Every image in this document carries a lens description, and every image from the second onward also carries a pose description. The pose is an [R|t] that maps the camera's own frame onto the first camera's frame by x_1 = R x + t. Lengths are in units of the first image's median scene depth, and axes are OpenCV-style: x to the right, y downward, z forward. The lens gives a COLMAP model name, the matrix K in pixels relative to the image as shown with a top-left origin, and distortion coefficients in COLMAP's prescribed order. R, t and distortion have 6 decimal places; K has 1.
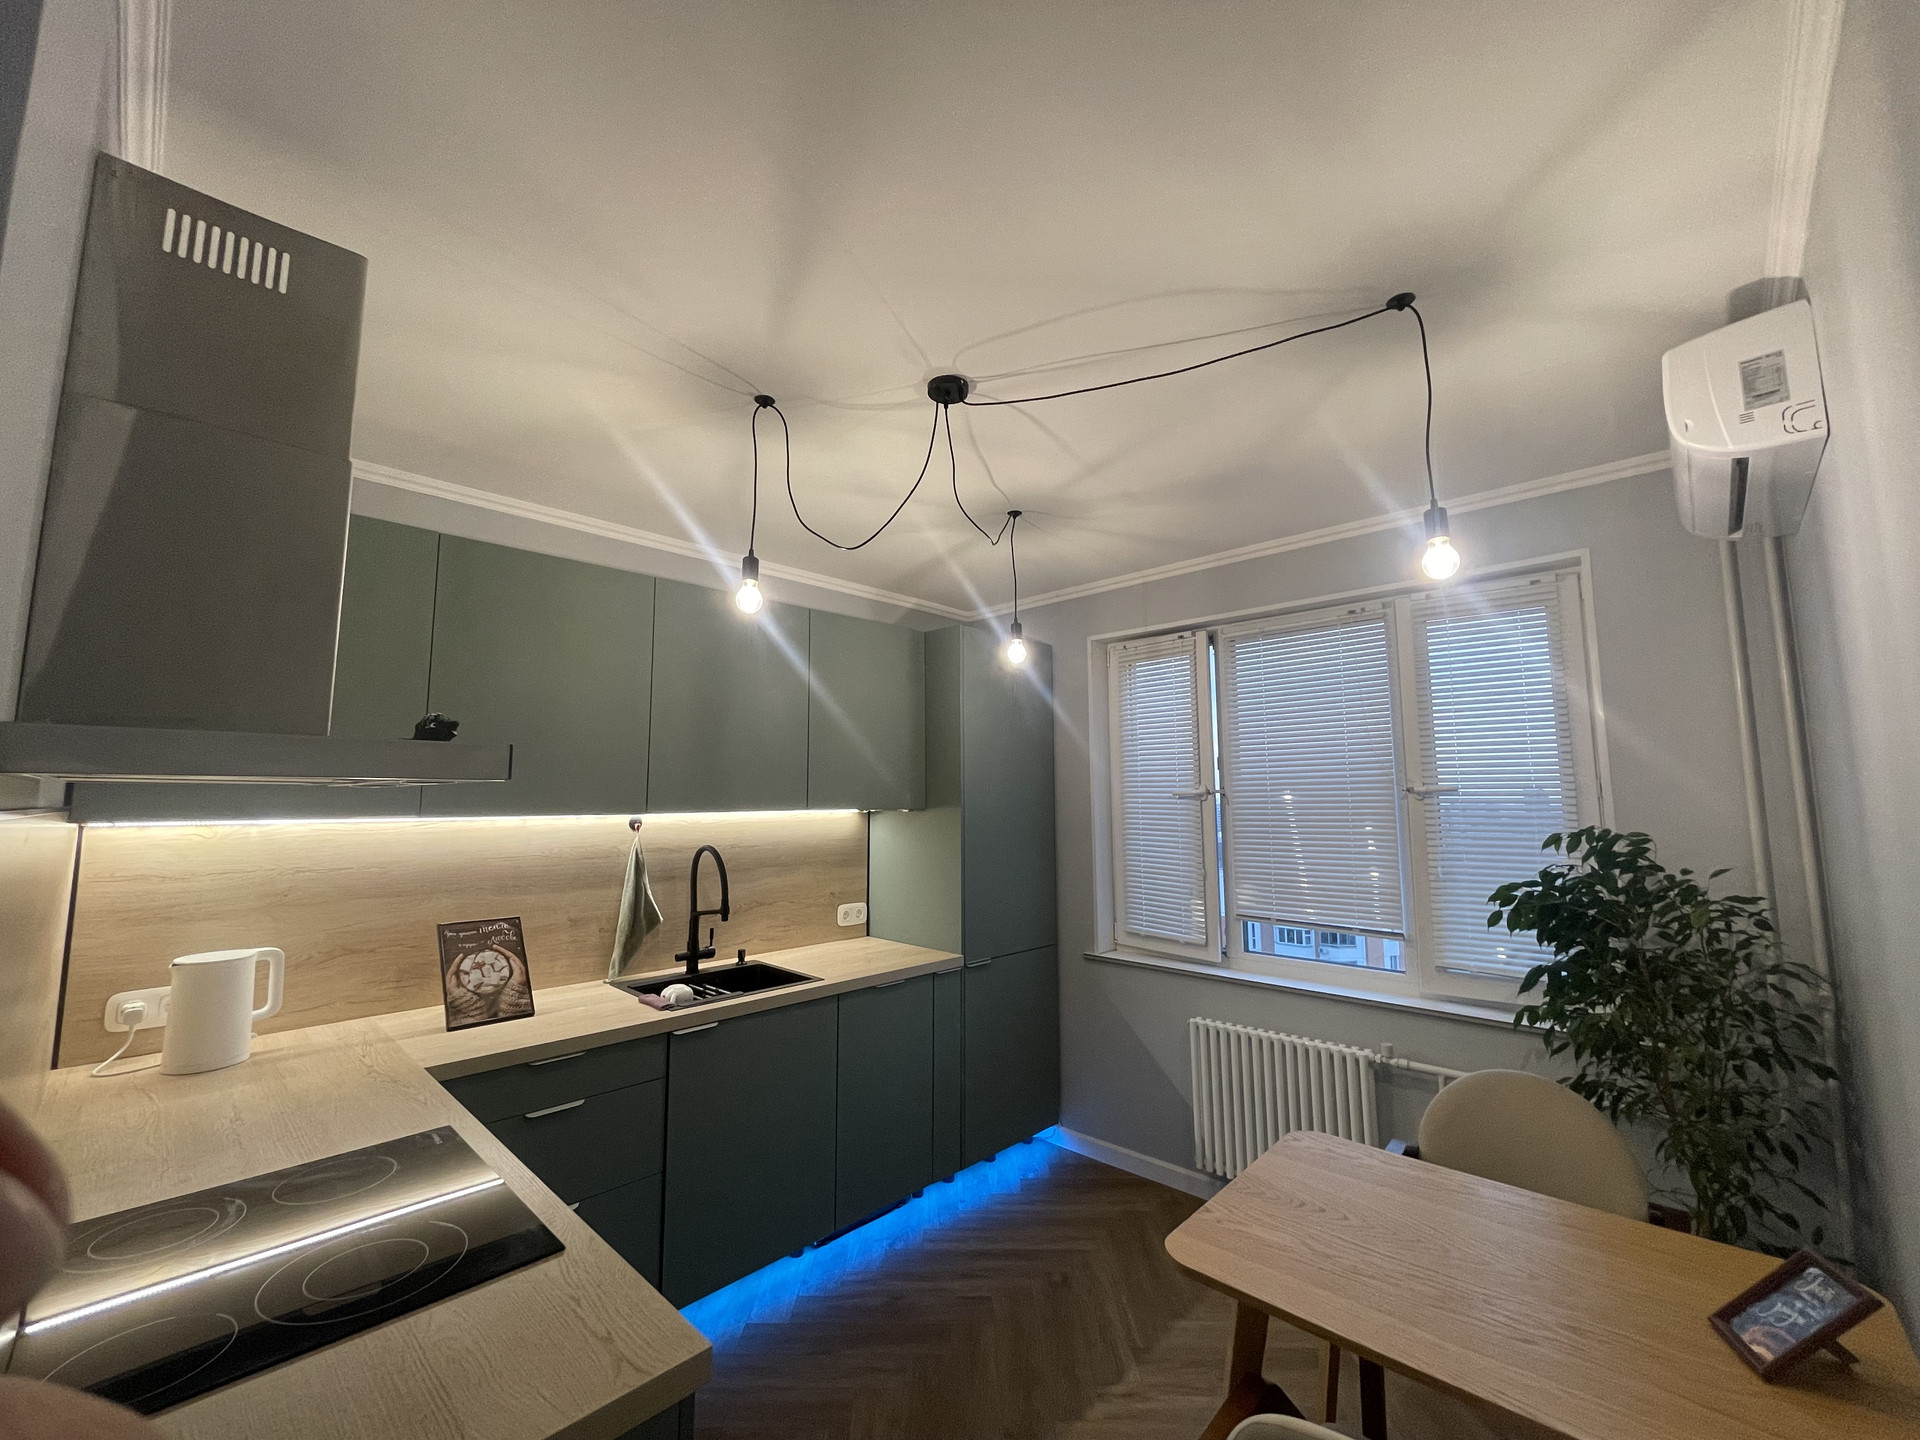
lens RADIAL K [[772.6, 0, 949.0], [0, 772.6, 717.6], [0, 0, 1]] dist [0.003984, 0.000596]
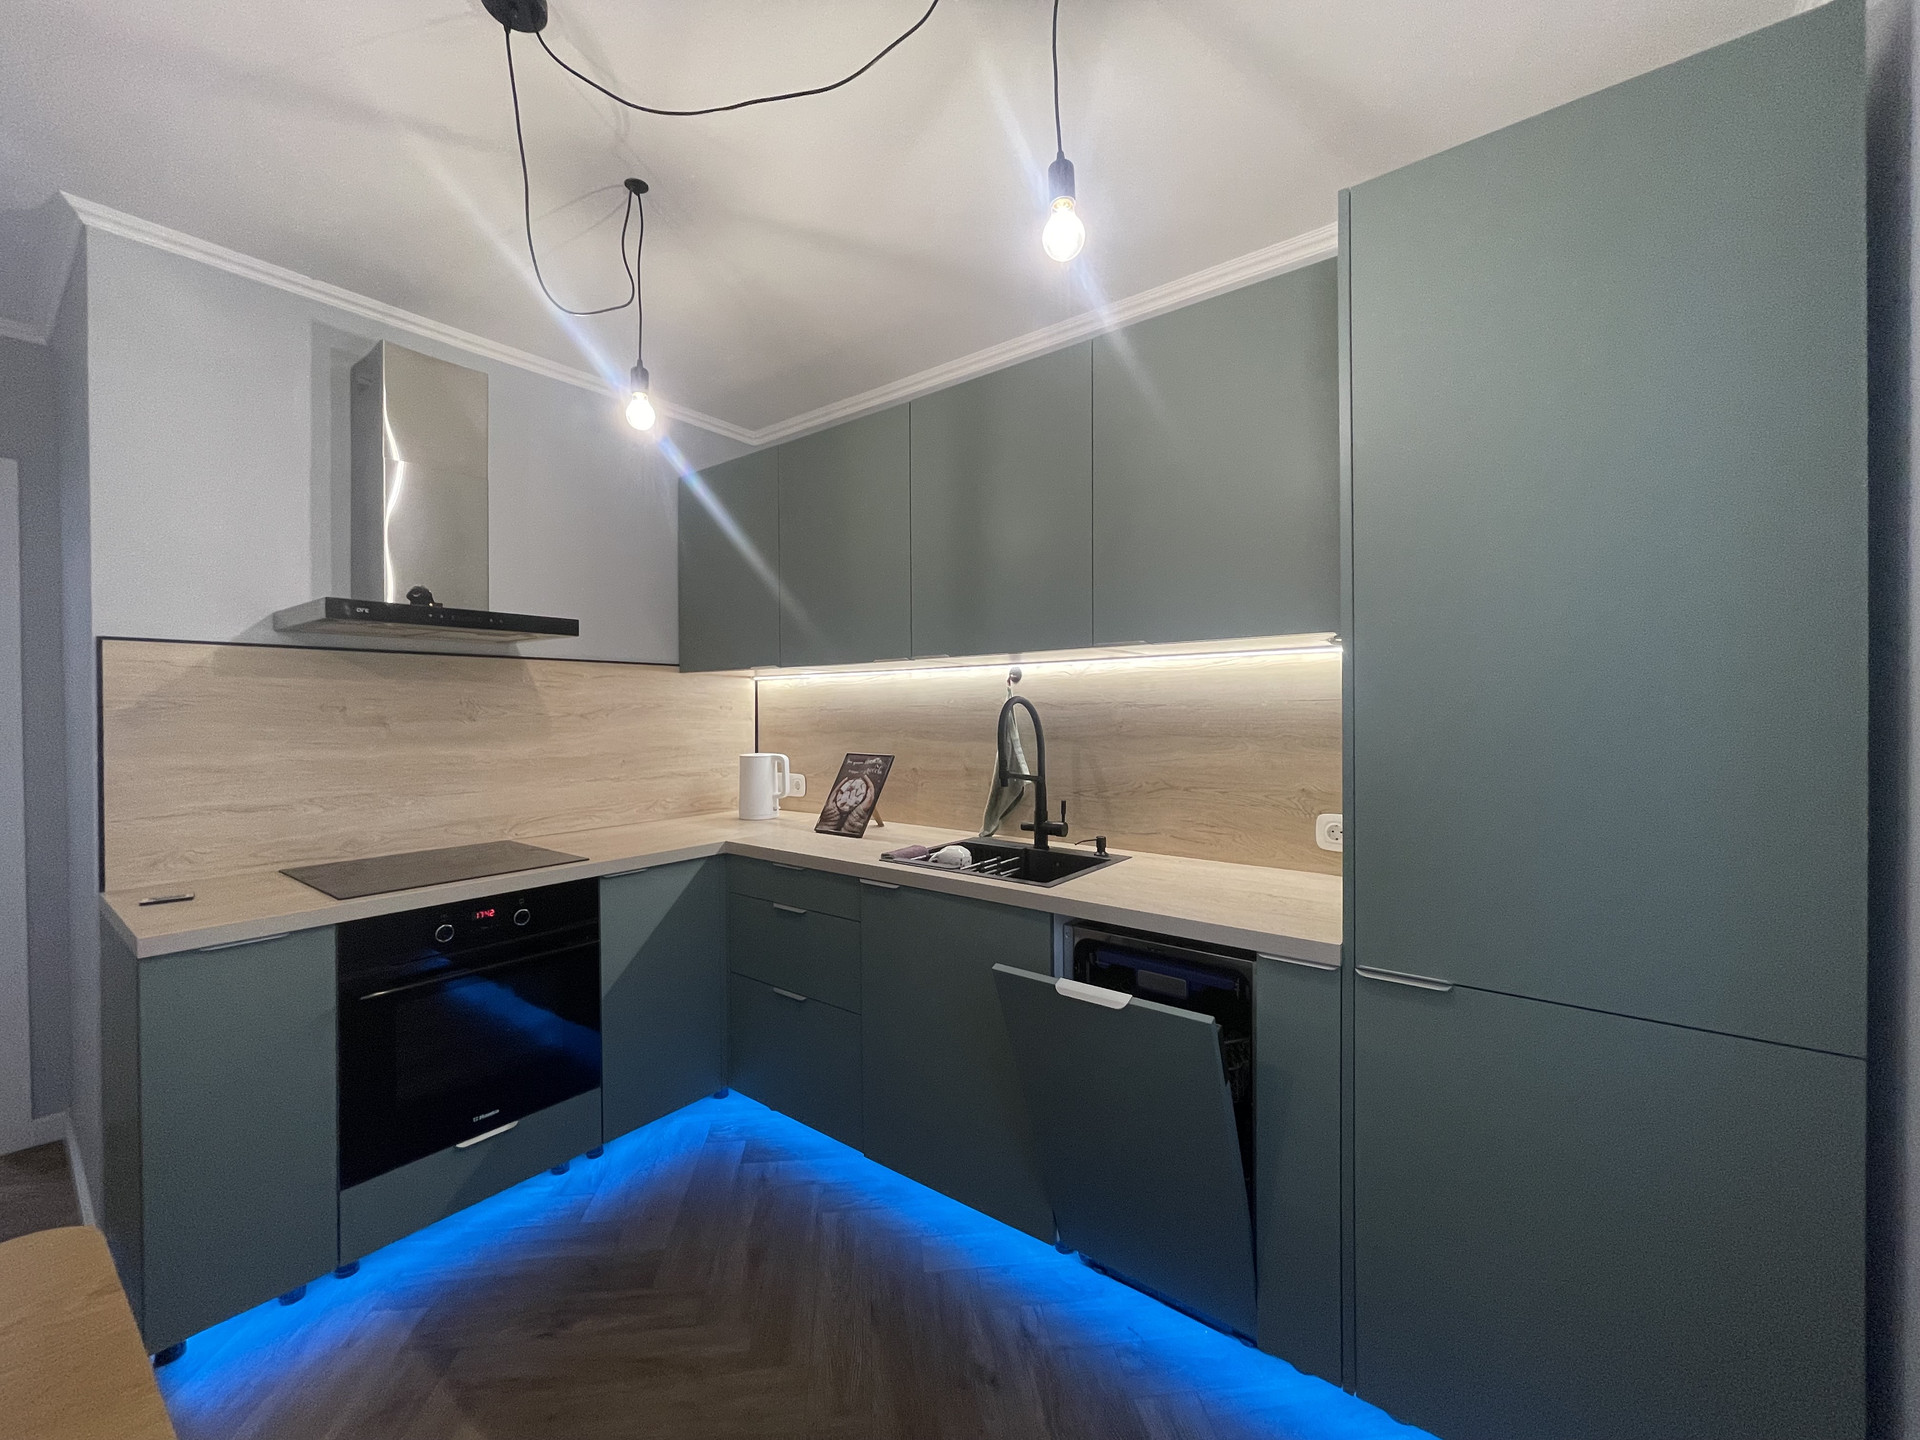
lens RADIAL K [[766.6, 0, 963.0], [0, 766.6, 716.2], [0, 0, 1]] dist [-0.000747, -0.000013]
pose [[0.114333, 0.009921, -0.993393, 0.615279], [0.111487, 0.993505, 0.022754, 0.202547], [0.987167, -0.113352, 0.112484, 1.068092]]
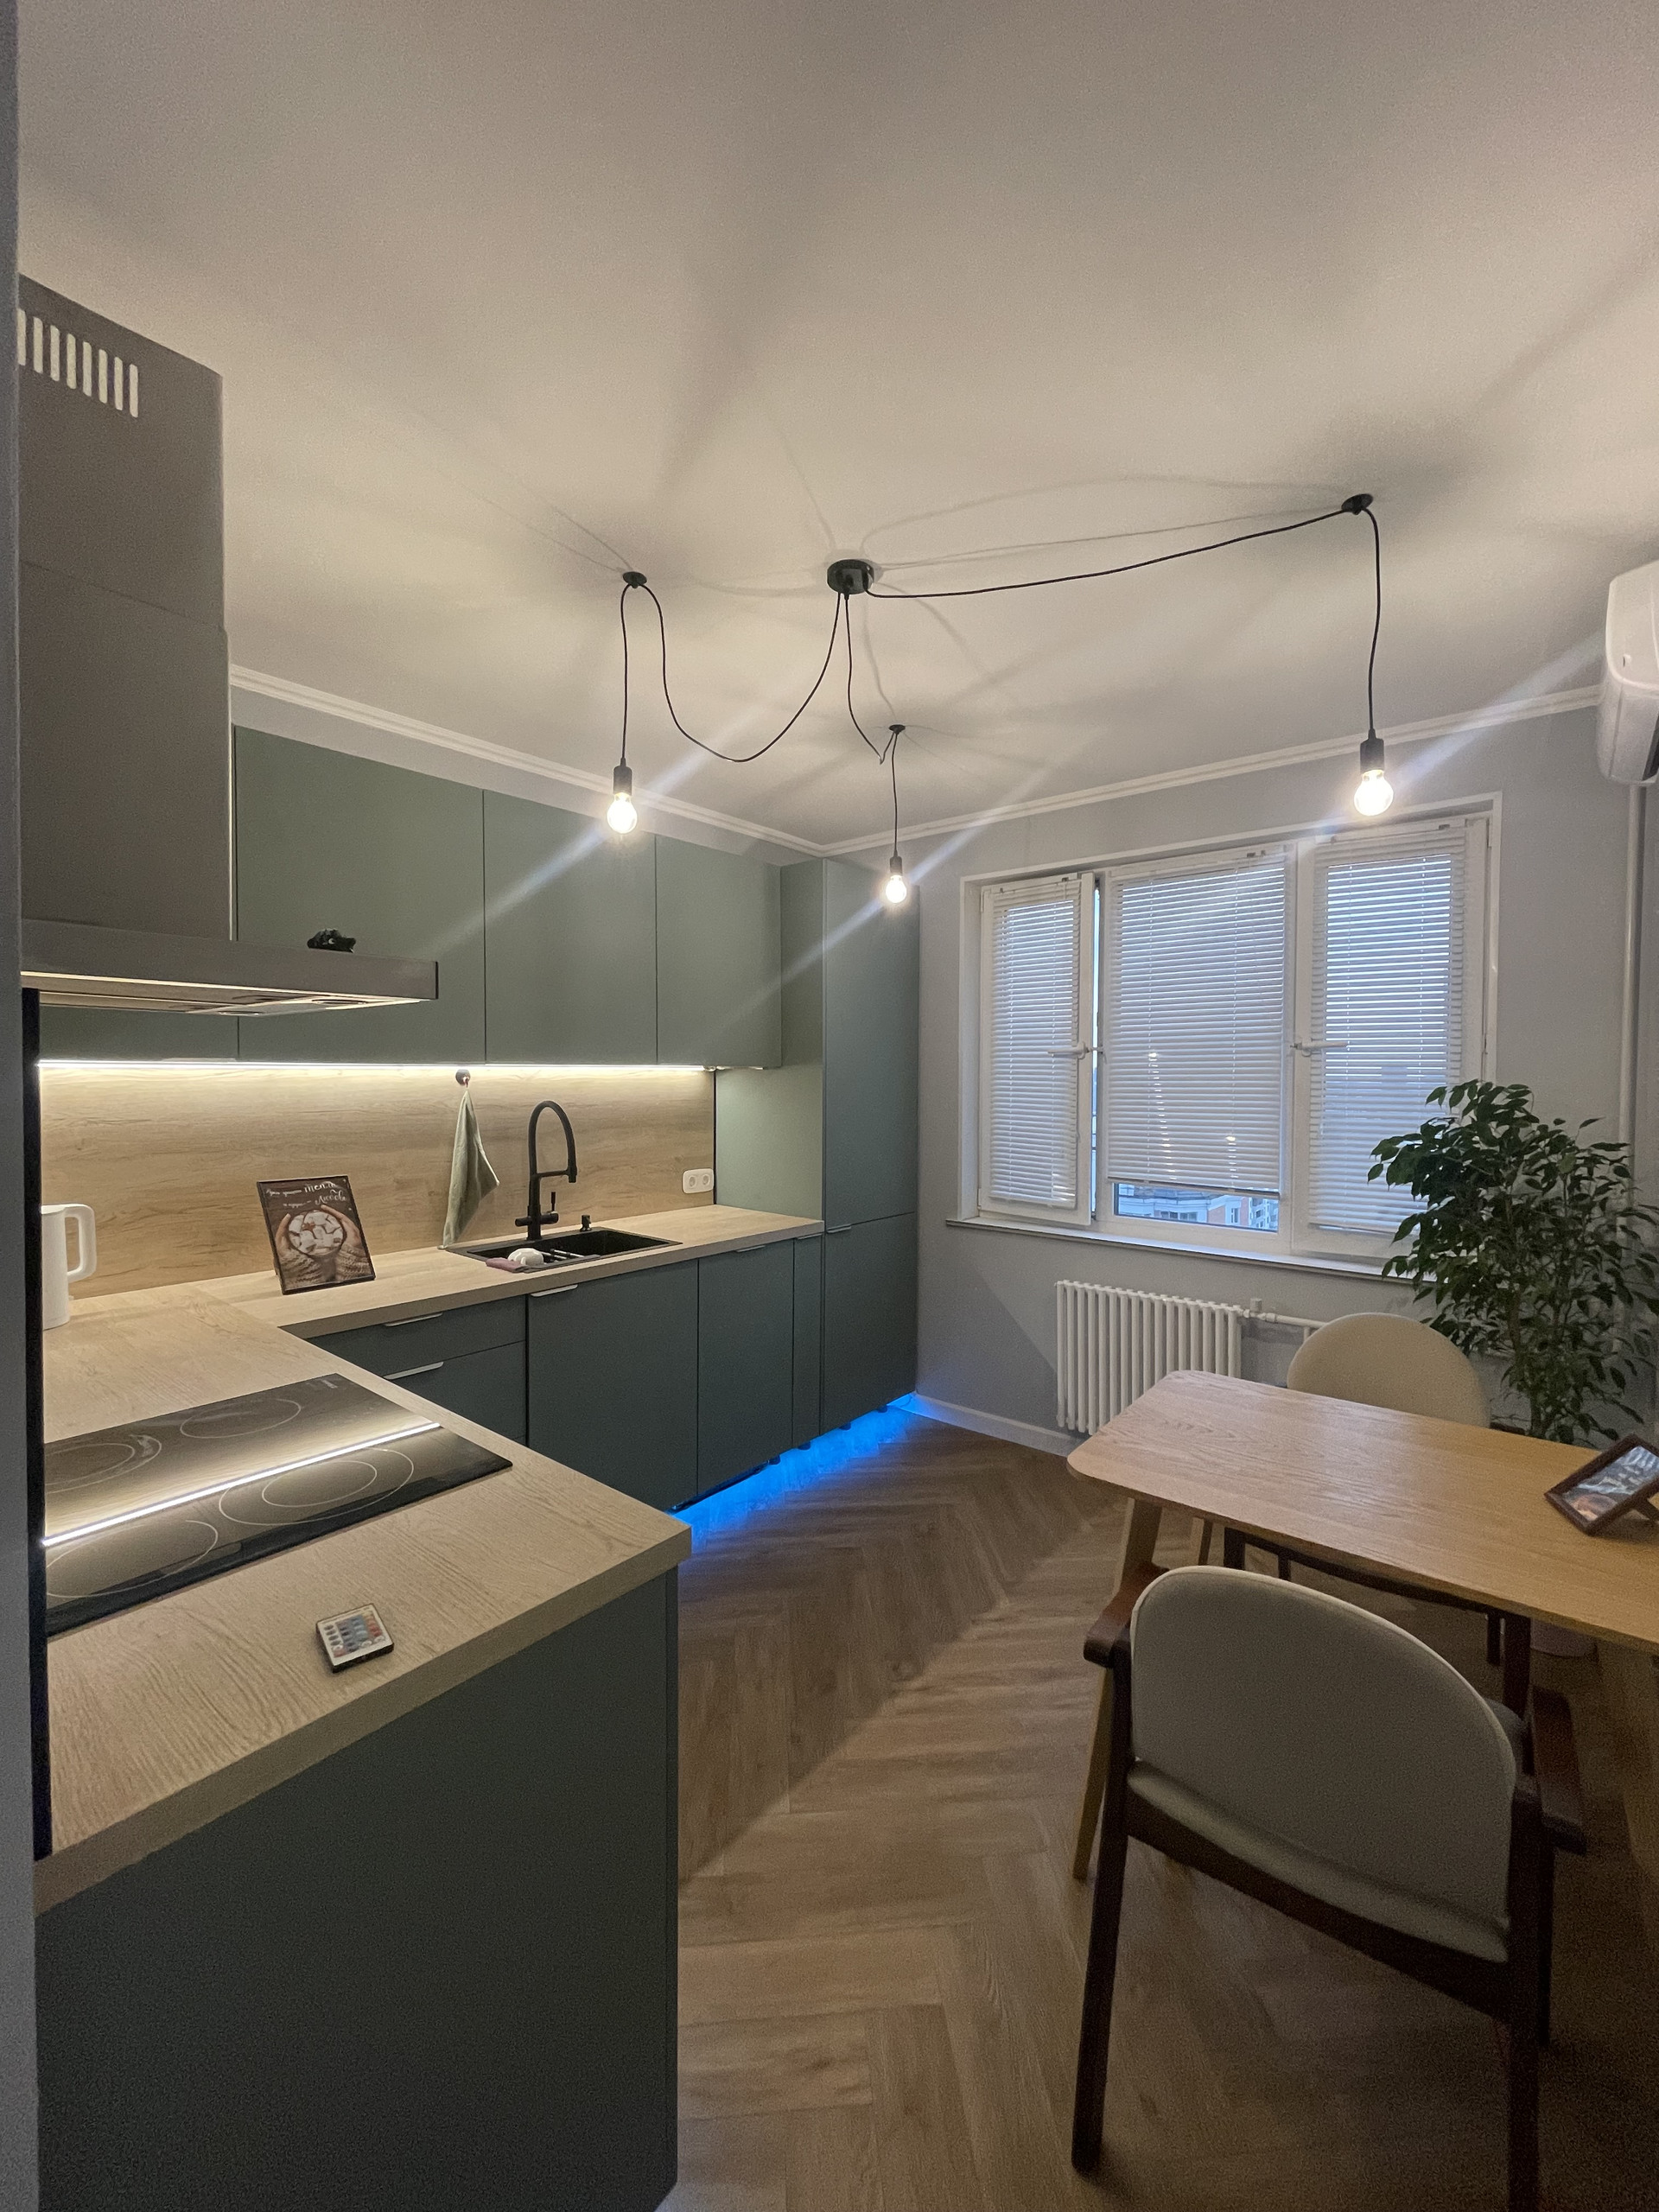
lens RADIAL K [[883.2, 0, 838.6], [0, 883.2, 1092.3], [0, 0, 1]] dist [-0.000747, -0.000013]
pose [[0.996245, 0.004439, 0.086465, -0.081550], [-0.015536, 0.991640, 0.128098, 0.022985], [-0.085174, -0.128961, 0.987985, -0.053061]]
